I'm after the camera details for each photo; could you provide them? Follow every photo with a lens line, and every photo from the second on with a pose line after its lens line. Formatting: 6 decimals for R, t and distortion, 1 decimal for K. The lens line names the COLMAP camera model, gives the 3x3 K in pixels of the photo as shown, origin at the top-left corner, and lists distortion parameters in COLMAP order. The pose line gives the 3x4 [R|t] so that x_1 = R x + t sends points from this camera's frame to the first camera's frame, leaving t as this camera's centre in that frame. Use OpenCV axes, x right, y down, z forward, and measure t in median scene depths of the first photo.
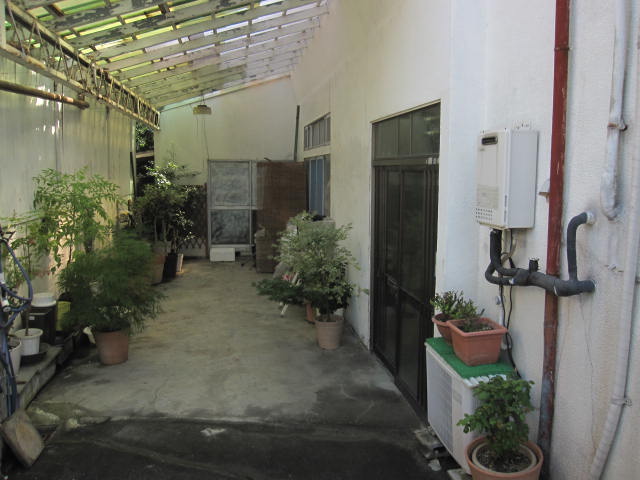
lens RADIAL K [[527.1, 0, 319.7], [0, 527.1, 236.4], [0, 0, 1]] dist [-0.082061, 0.039764]
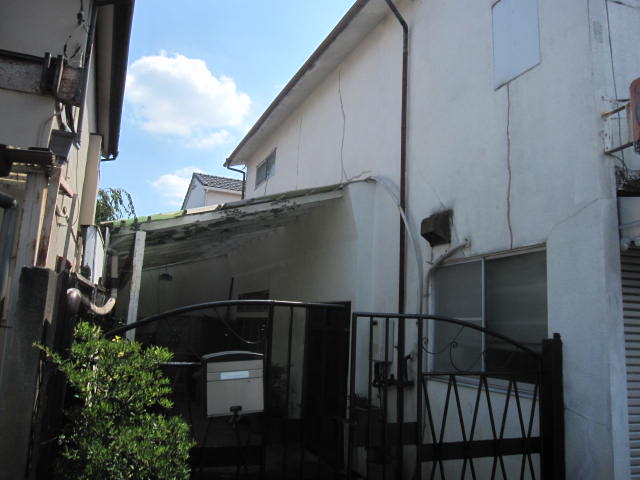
lens RADIAL K [[527.1, 0, 319.7], [0, 527.1, 236.4], [0, 0, 1]] dist [-0.082061, 0.039764]
pose [[0.972586, 0.081430, 0.217818, -0.483592], [-0.016087, 0.958001, -0.286313, 0.127373], [-0.231985, 0.274960, 0.933049, -1.323932]]
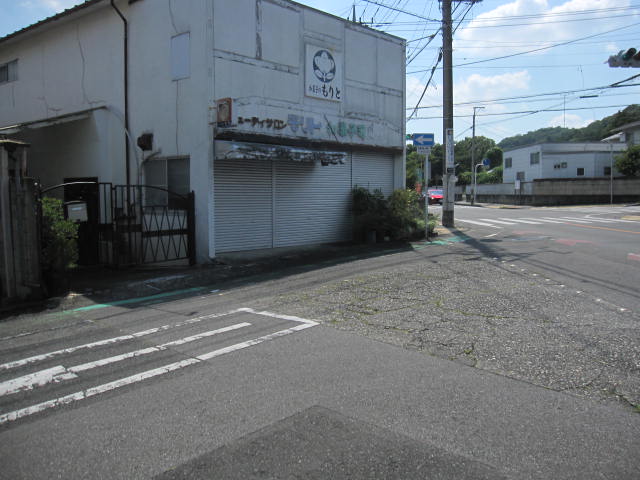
lens RADIAL K [[527.1, 0, 319.7], [0, 527.1, 236.4], [0, 0, 1]] dist [-0.082061, 0.039764]
pose [[0.718068, -0.052533, 0.693988, -1.616858], [0.081470, 0.996636, -0.008854, 0.433337], [-0.691188, 0.062897, 0.719932, -3.632133]]
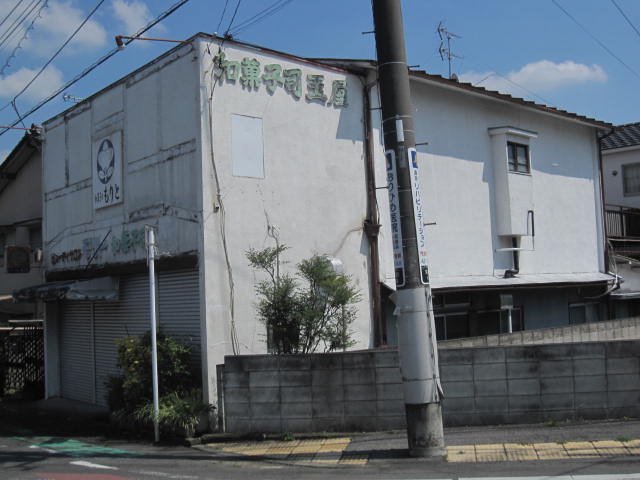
lens RADIAL K [[818.7, 0, 320.0], [0, 818.7, 240.0], [0, 0, 1]] dist [-0.122280, 0.031370]
pose [[0.591654, -0.071809, -0.802988, 7.045705], [-0.061938, 0.989033, -0.134083, -0.030627], [0.803810, 0.129066, 0.580717, -2.181331]]
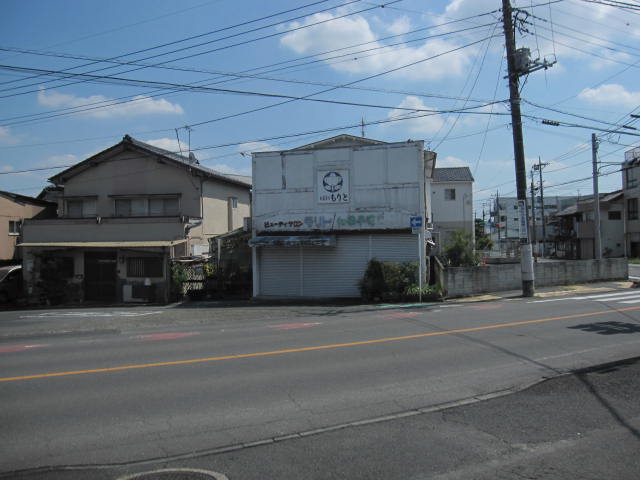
lens RADIAL K [[527.1, 0, 319.7], [0, 527.1, 236.4], [0, 0, 1]] dist [-0.082061, 0.039764]
pose [[0.939099, -0.009307, -0.343520, 4.305707], [-0.033481, 0.992399, -0.118416, 0.496087], [0.342011, 0.122706, 0.931650, -7.293652]]
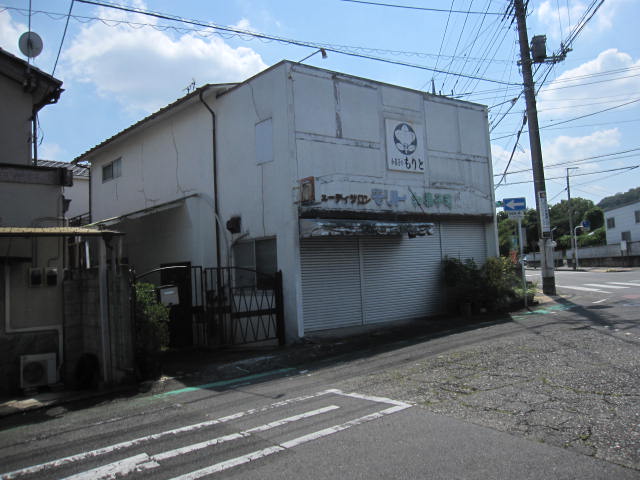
lens RADIAL K [[527.1, 0, 319.7], [0, 527.1, 236.4], [0, 0, 1]] dist [-0.082061, 0.039764]
pose [[0.826871, -0.000929, 0.562390, -1.534534], [0.116059, 0.978755, -0.169023, 0.436567], [-0.550285, 0.205031, 0.809412, -3.590514]]
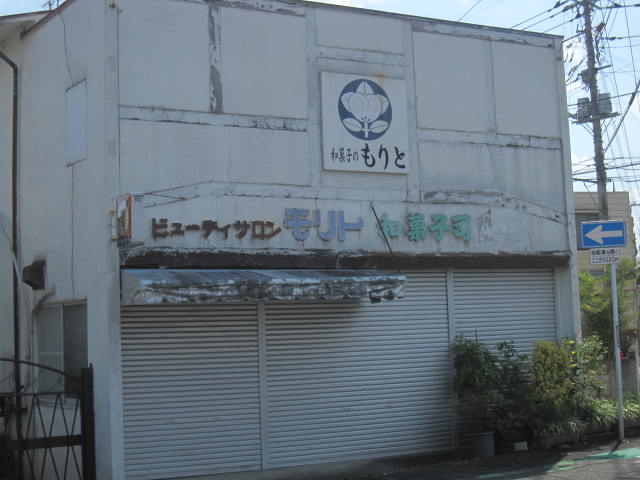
lens RADIAL K [[1056.3, 0, 320.0], [0, 1056.3, 240.0], [0, 0, 1]] dist [-0.173531, 0.035456]
pose [[0.886847, 0.014425, 0.461838, -0.636673], [0.086729, 0.976551, -0.197042, 0.401226], [-0.453851, 0.214801, 0.864801, -4.391027]]
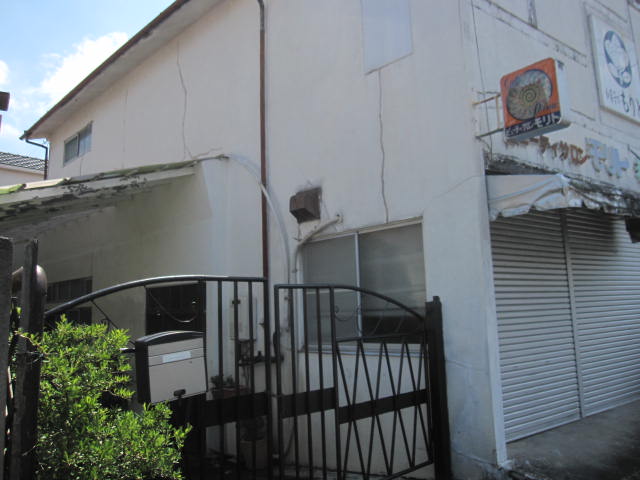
lens RADIAL K [[527.1, 0, 319.7], [0, 527.1, 236.4], [0, 0, 1]] dist [-0.082061, 0.039764]
pose [[0.811552, 0.058905, 0.581304, -0.790595], [0.103452, 0.964699, -0.242184, 0.144385], [-0.575049, 0.256682, 0.776810, -1.162883]]
